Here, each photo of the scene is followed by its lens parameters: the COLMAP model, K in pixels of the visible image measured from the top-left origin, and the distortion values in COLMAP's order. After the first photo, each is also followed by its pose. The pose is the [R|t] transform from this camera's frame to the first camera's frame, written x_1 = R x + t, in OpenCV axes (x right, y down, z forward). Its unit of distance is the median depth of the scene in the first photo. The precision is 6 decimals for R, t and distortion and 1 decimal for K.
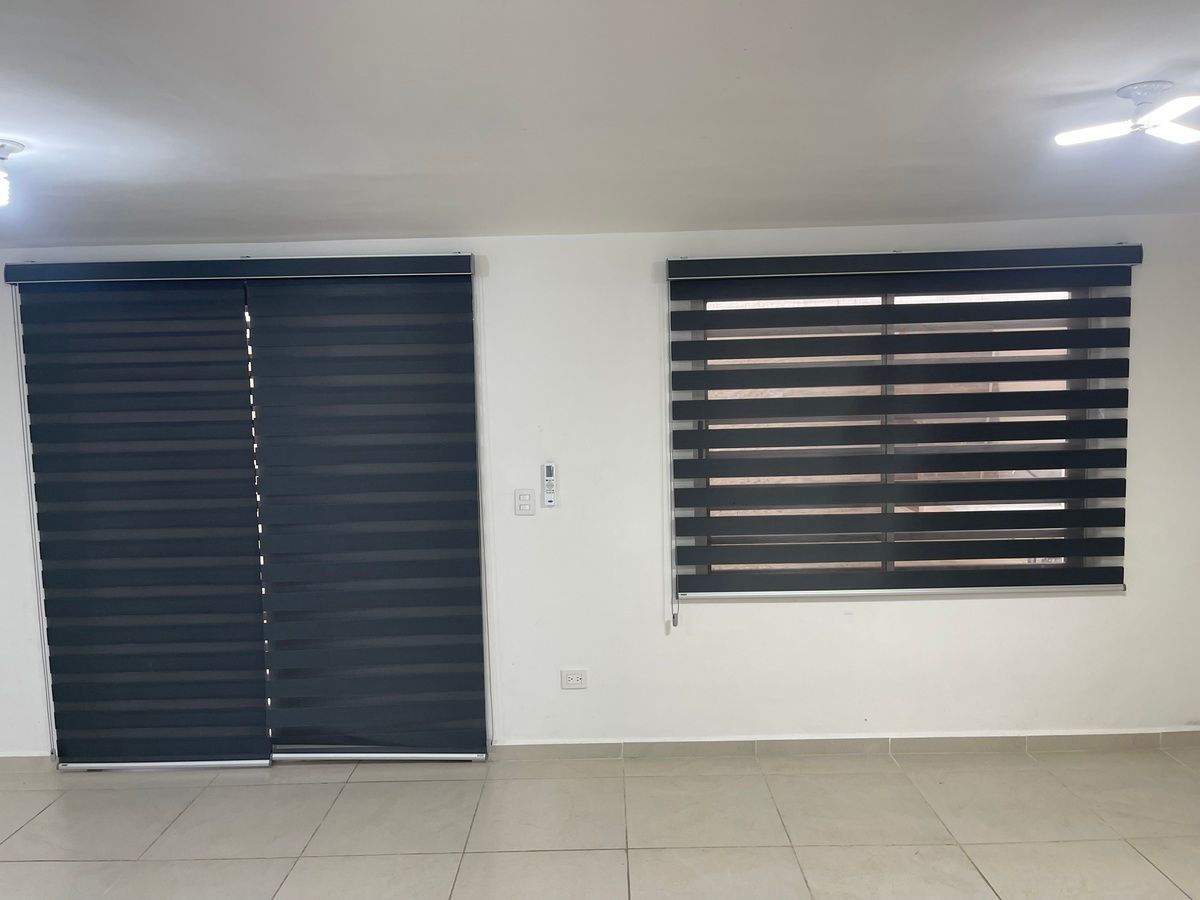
lens RADIAL K [[921.6, 0, 591.1], [0, 921.6, 457.9], [0, 0, 1]] dist [0.049991, -0.045013]
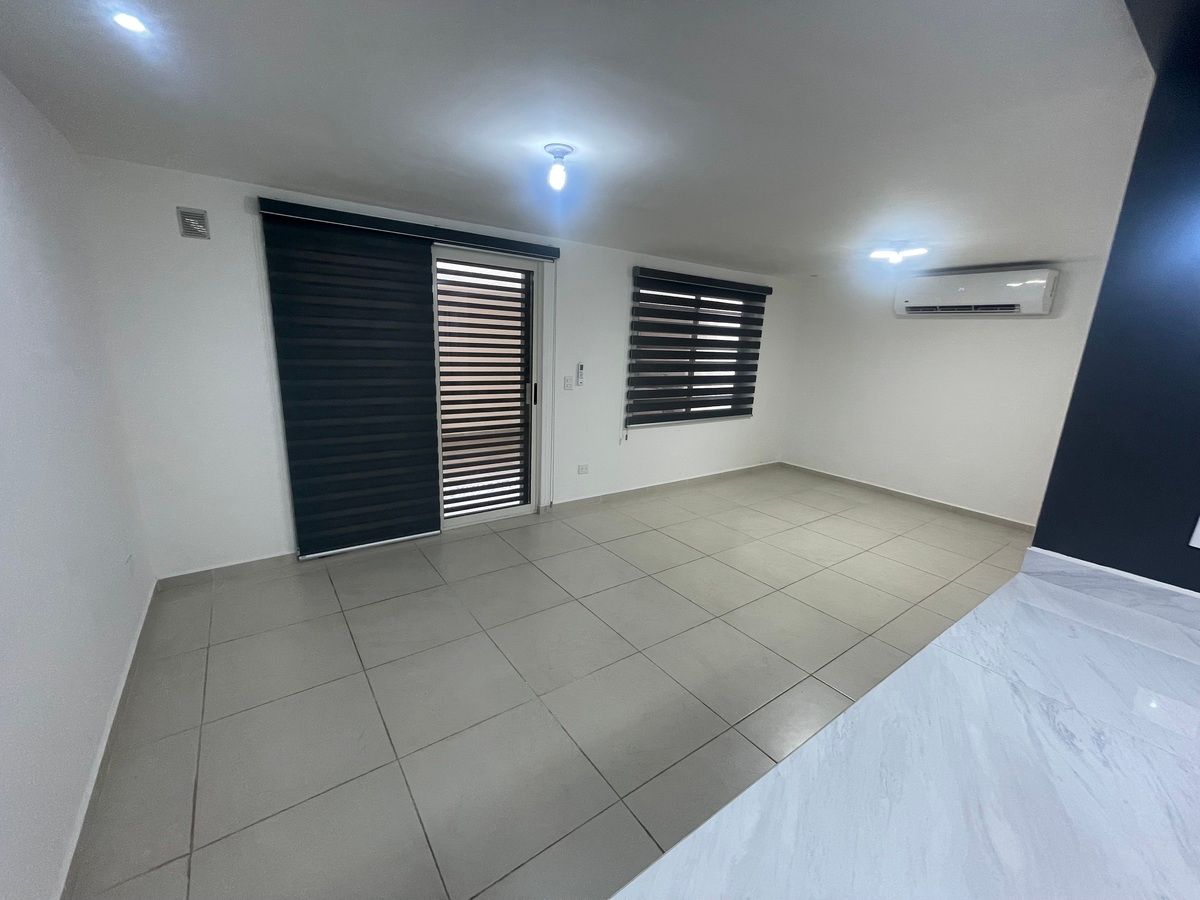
lens RADIAL K [[485.4, 0, 600.4], [0, 485.4, 462.5], [0, 0, 1]] dist [-0.007831, 0.000246]
pose [[0.799914, -0.090533, 0.593247, -0.655134], [-0.013378, 0.985620, 0.168449, 0.040190], [-0.599966, -0.142681, 0.787199, 0.115487]]
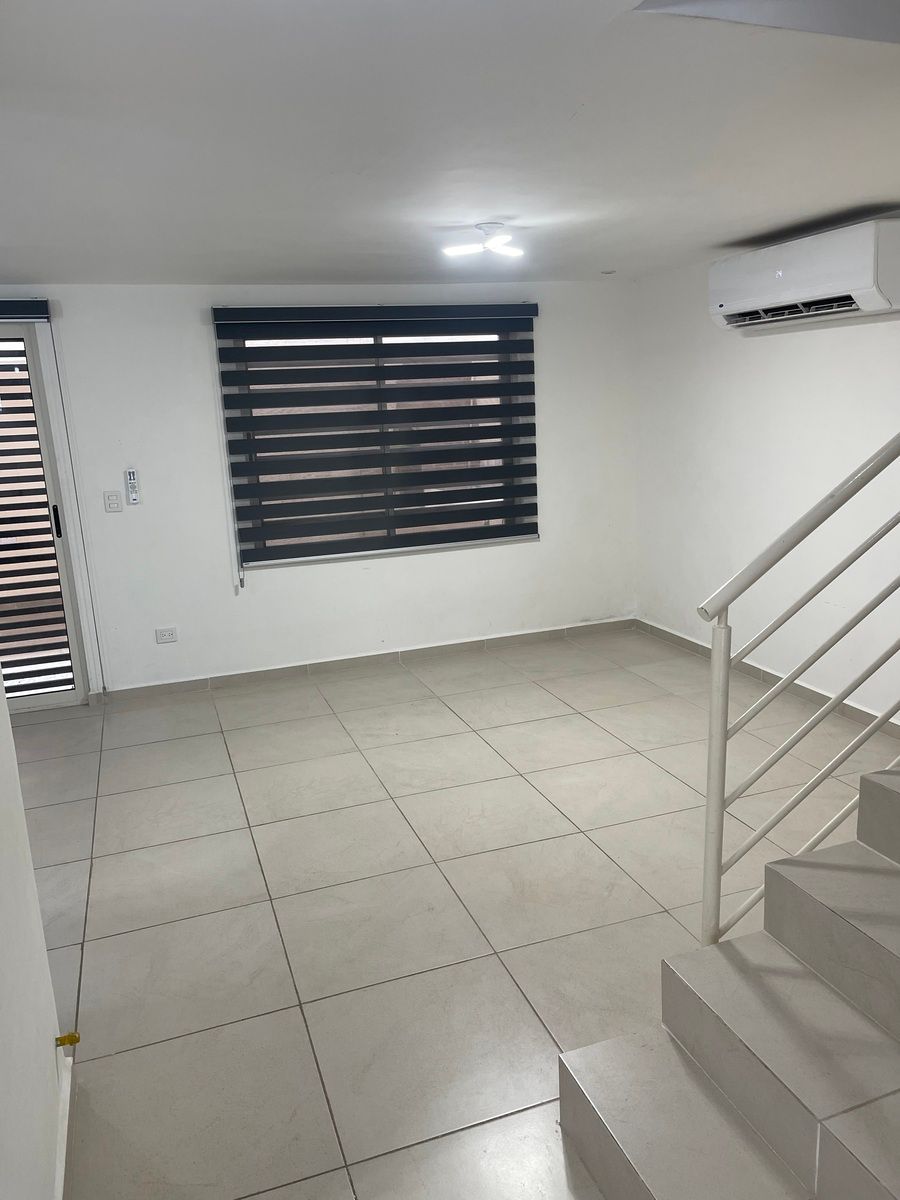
lens RADIAL K [[921.6, 0, 464.1], [0, 921.6, 614.8], [0, 0, 1]] dist [0.049991, -0.045013]
pose [[0.937875, -0.096363, 0.333325, -0.059955], [0.050413, 0.988312, 0.143871, 0.043087], [-0.343292, -0.118129, 0.931770, -0.382491]]
